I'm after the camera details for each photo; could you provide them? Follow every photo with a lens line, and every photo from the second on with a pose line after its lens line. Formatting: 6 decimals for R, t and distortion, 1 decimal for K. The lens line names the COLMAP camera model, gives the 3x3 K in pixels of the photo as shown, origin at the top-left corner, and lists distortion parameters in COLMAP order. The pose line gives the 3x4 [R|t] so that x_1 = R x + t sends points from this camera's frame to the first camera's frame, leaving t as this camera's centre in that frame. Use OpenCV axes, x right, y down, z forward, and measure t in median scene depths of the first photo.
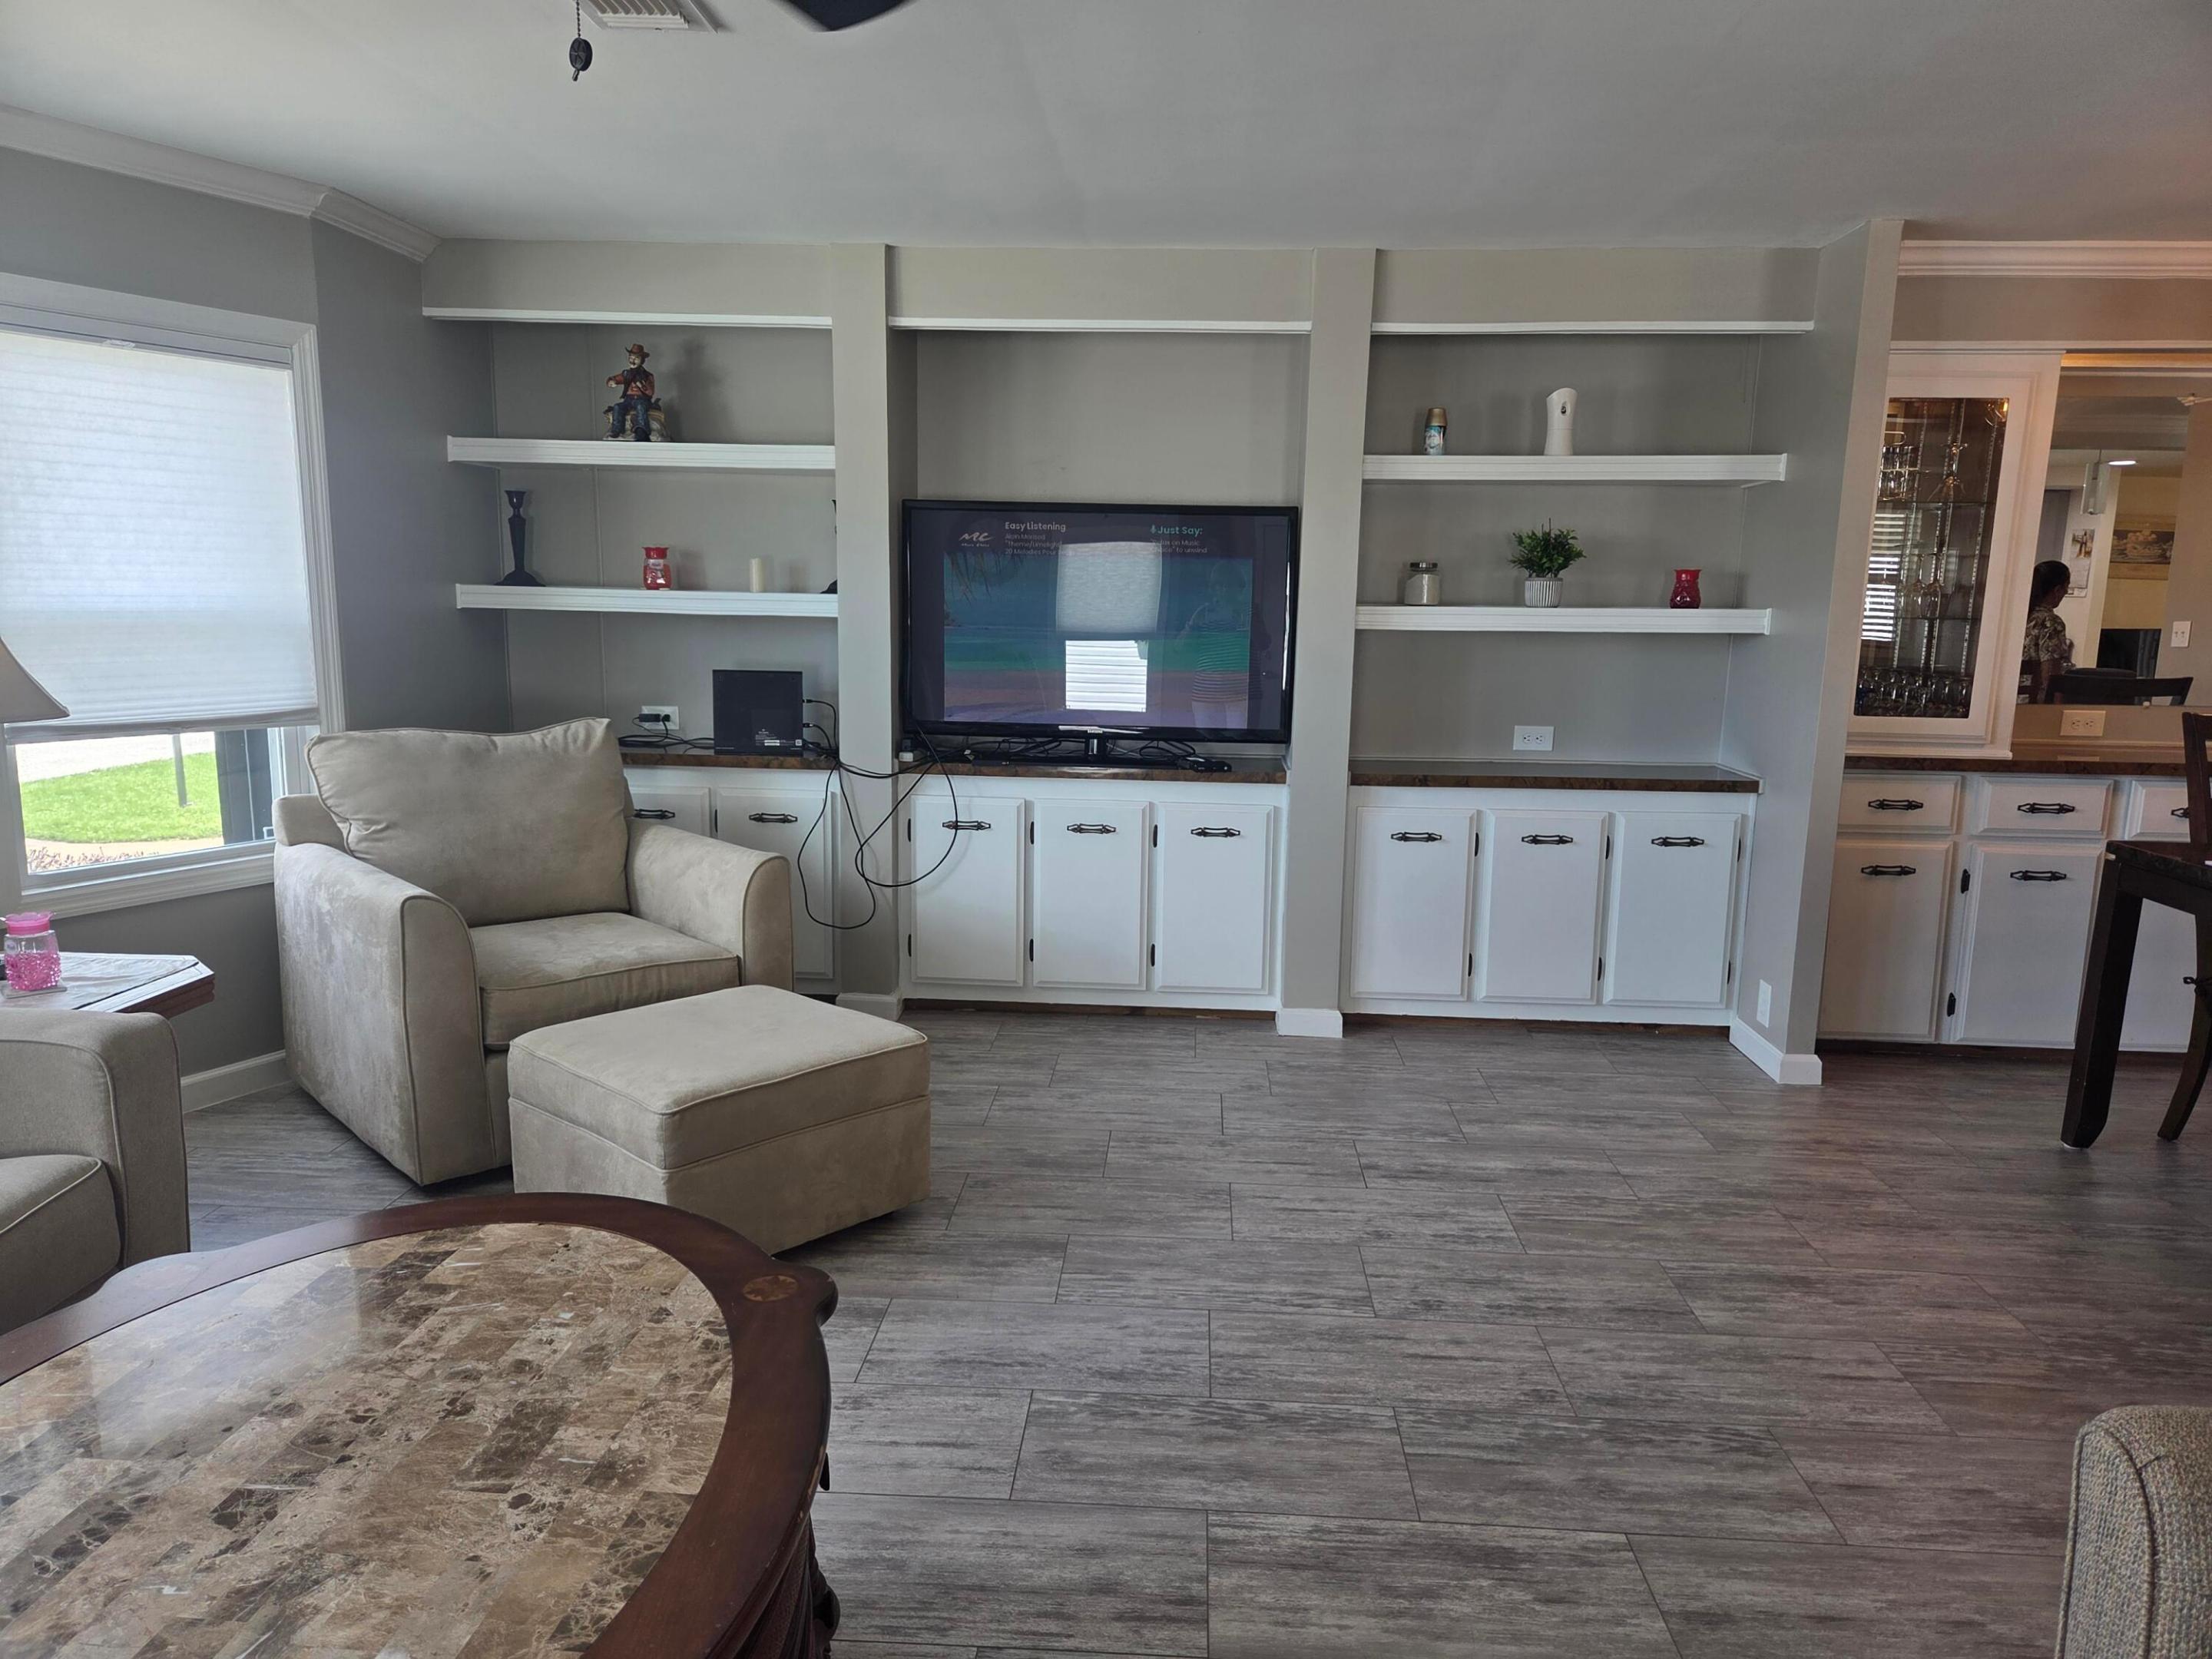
lens RADIAL K [[1488.4, 0, 1108.1], [0, 1488.4, 835.5], [0, 0, 1]] dist [0.060452, -0.040363]
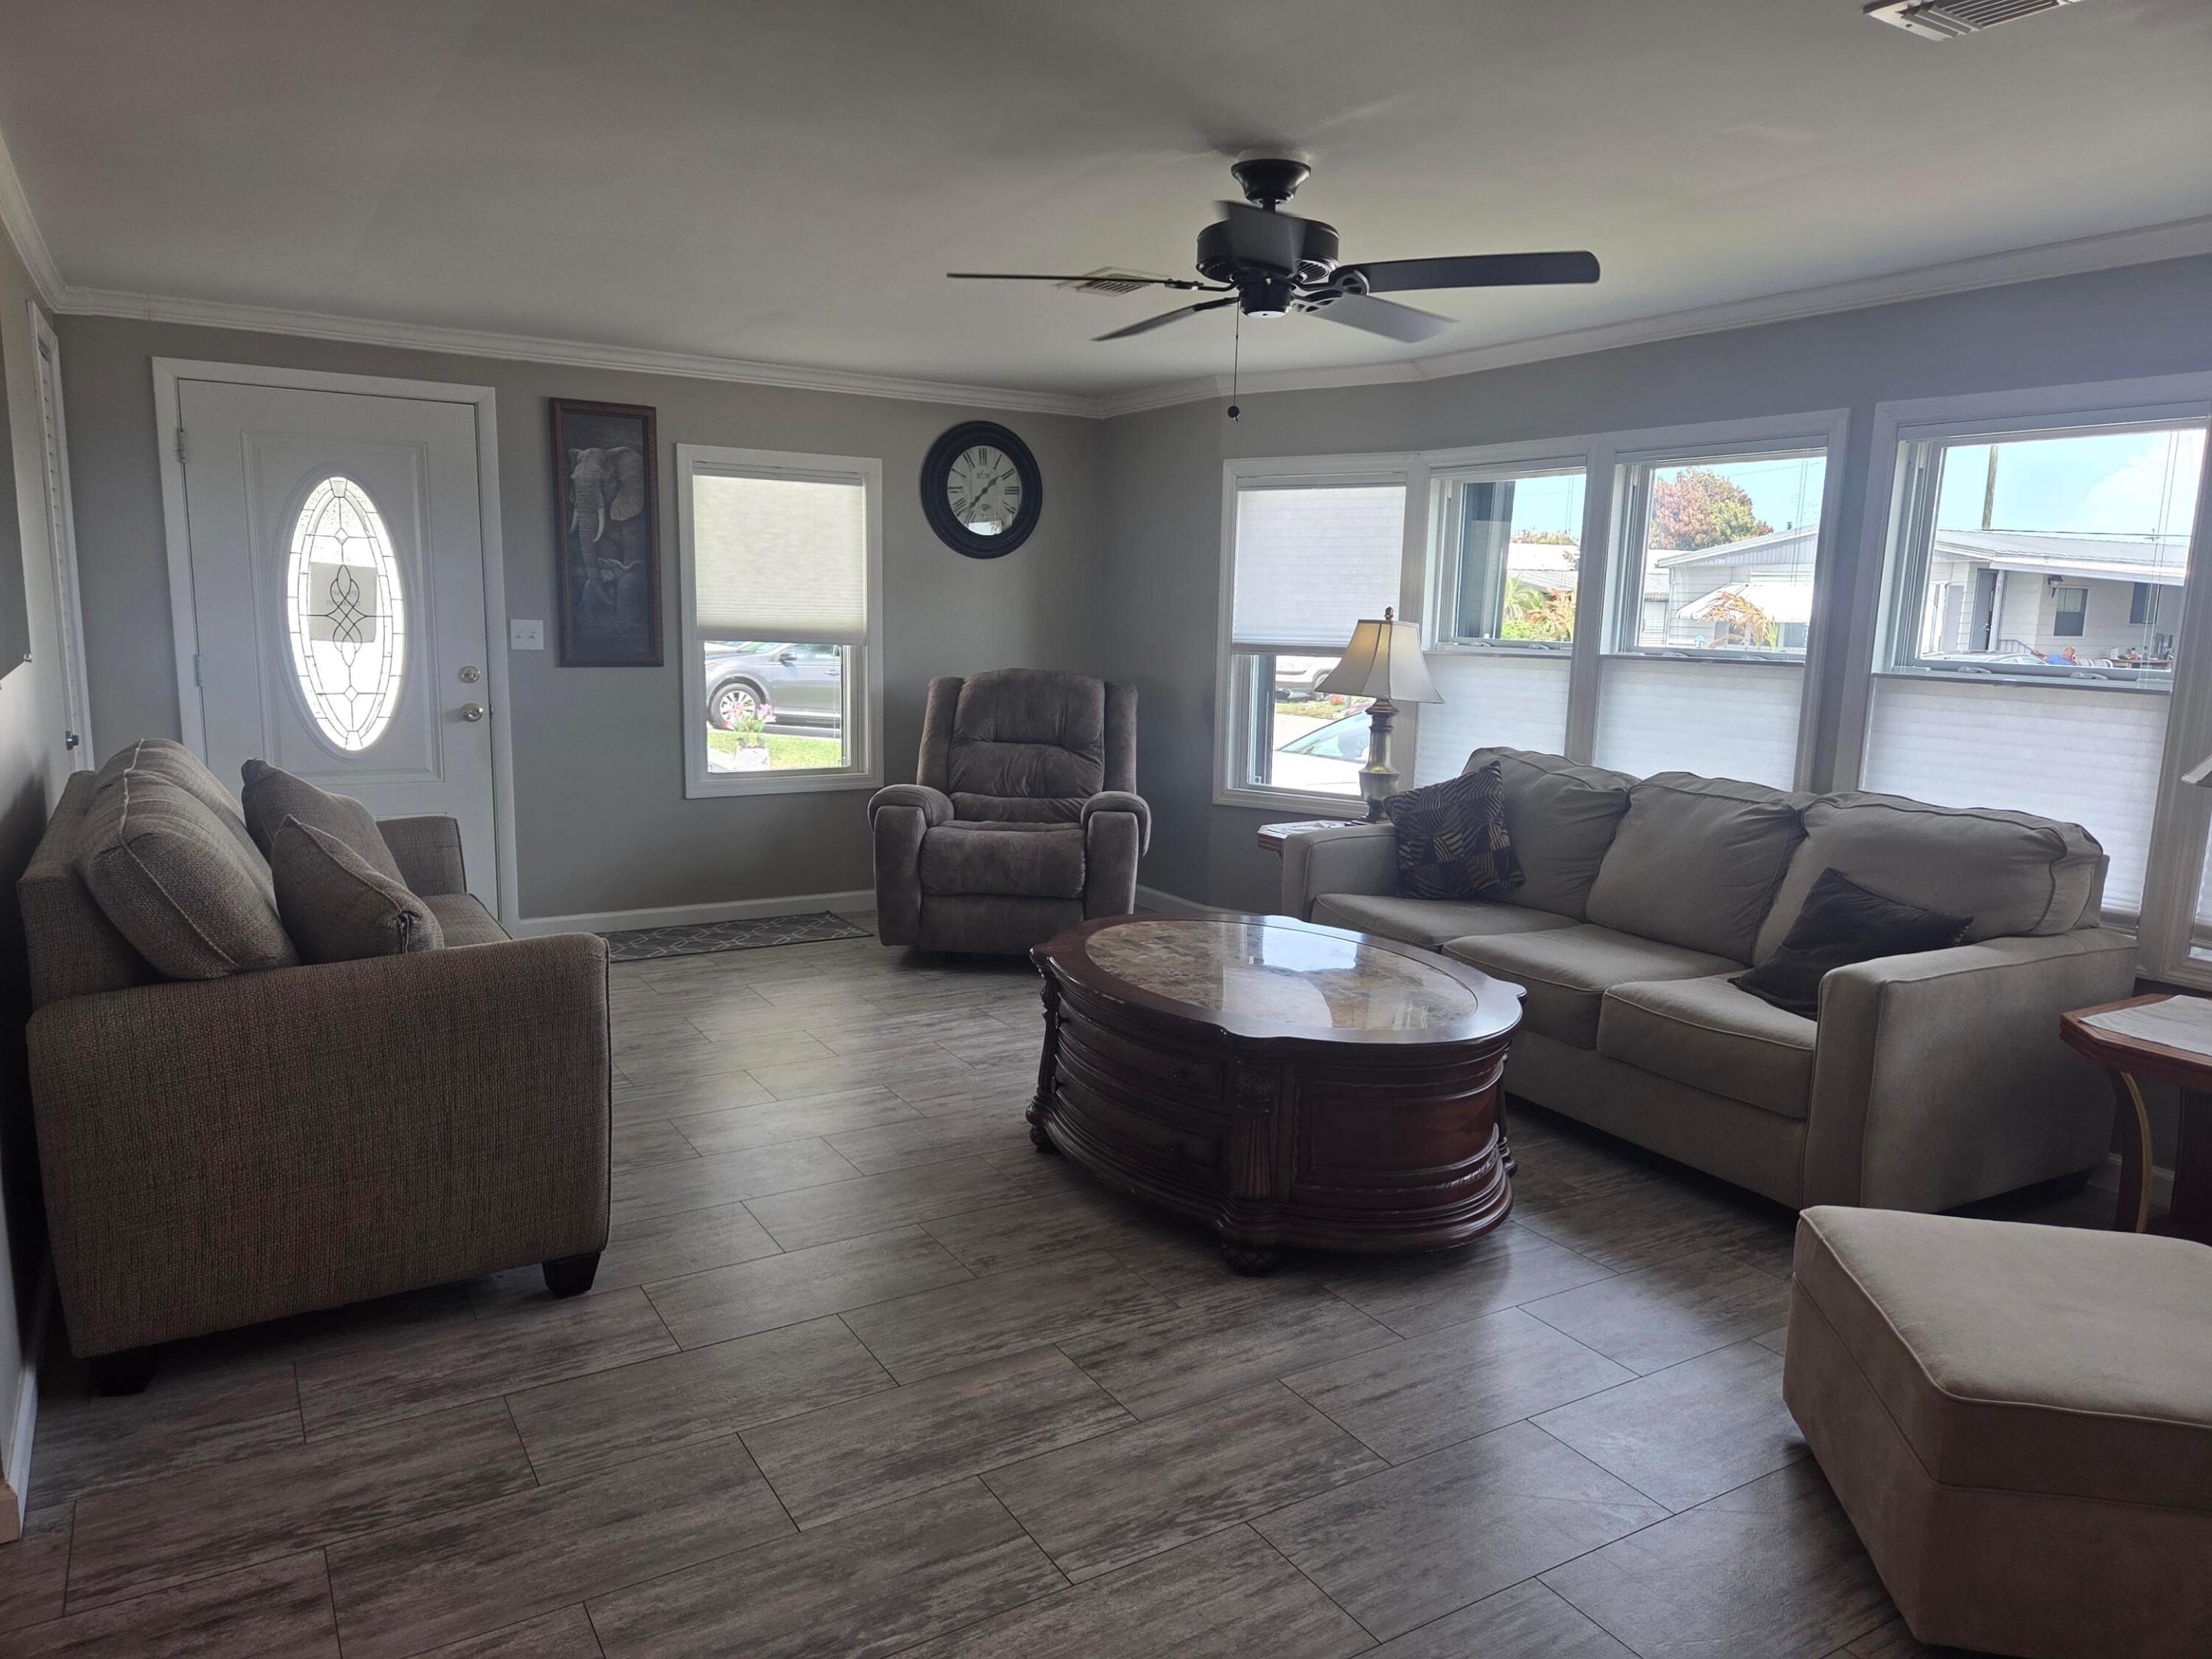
lens RADIAL K [[1488.4, 0, 1111.7], [0, 1488.4, 830.6], [0, 0, 1]] dist [0.060452, -0.040363]
pose [[-0.818293, 0.050732, -0.572558, 0.380233], [-0.133202, 0.952246, 0.274746, -0.157473], [0.559154, 0.301088, -0.772459, 0.917551]]
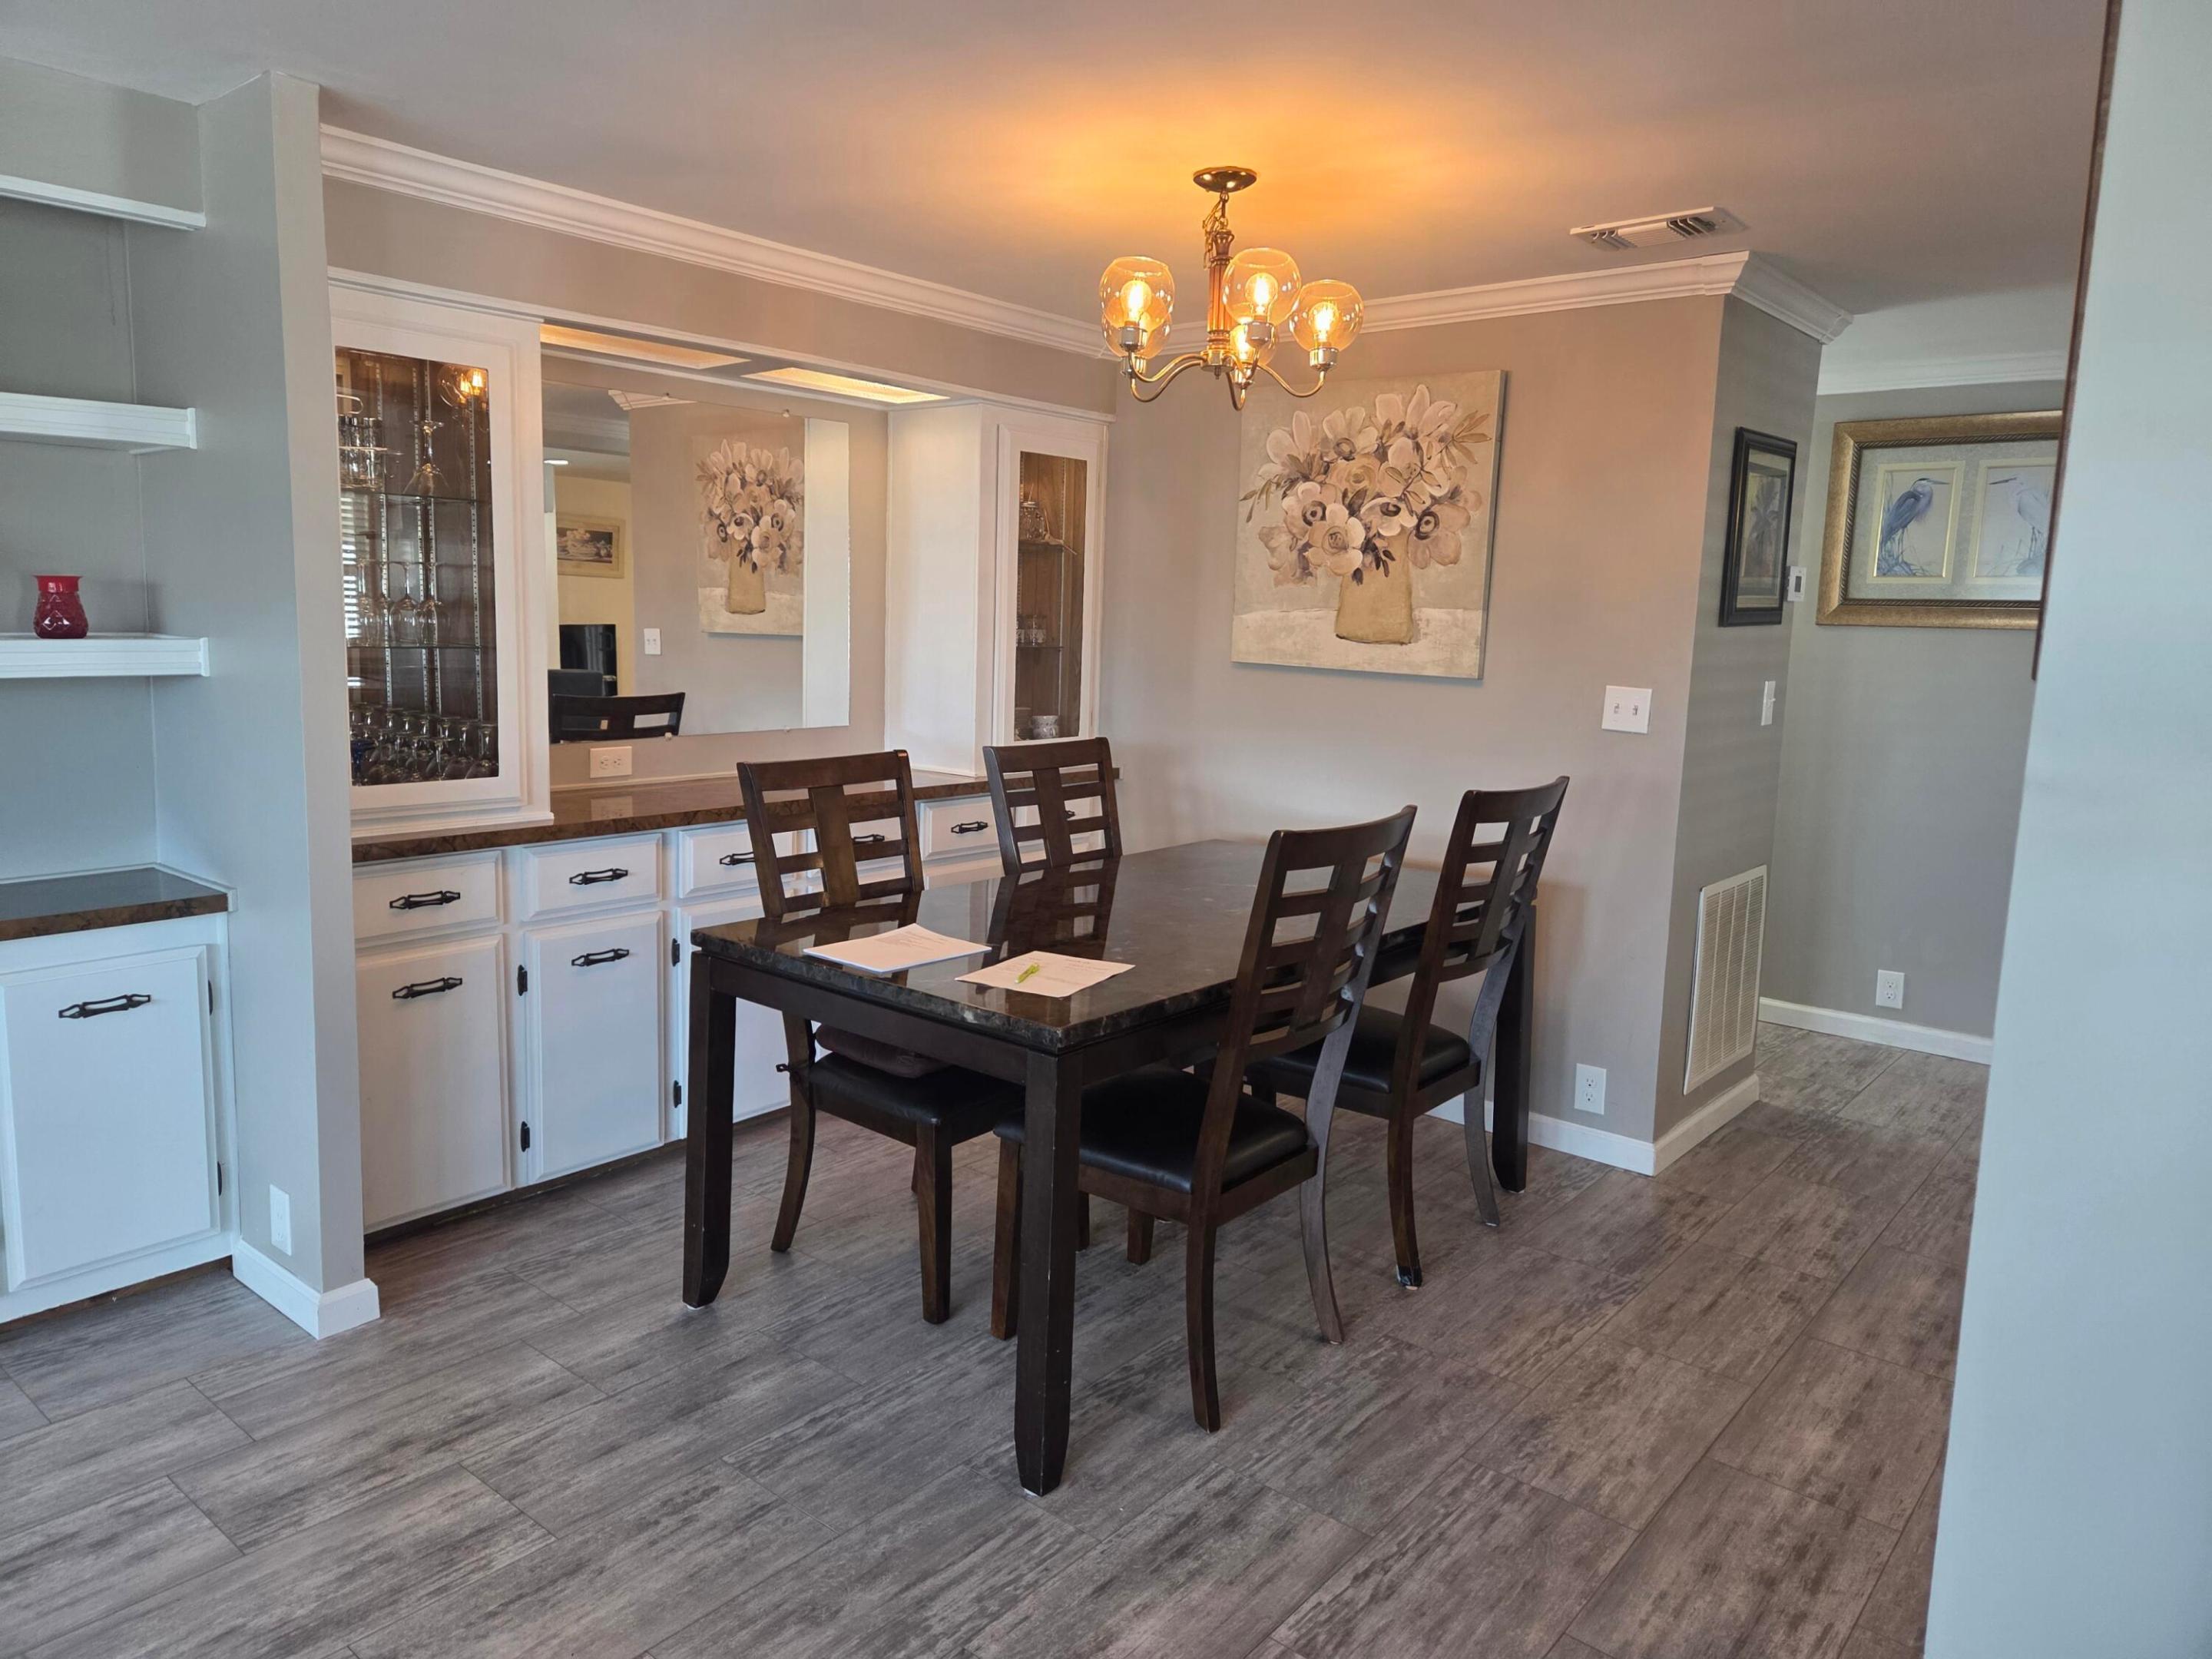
lens RADIAL K [[1488.4, 0, 1106.6], [0, 1488.4, 813.2], [0, 0, 1]] dist [0.060452, -0.040363]
pose [[0.590243, -0.112061, 0.799410, 0.135683], [0.111884, 0.992116, 0.056466, -0.070320], [-0.799434, 0.056112, 0.598127, 0.294696]]
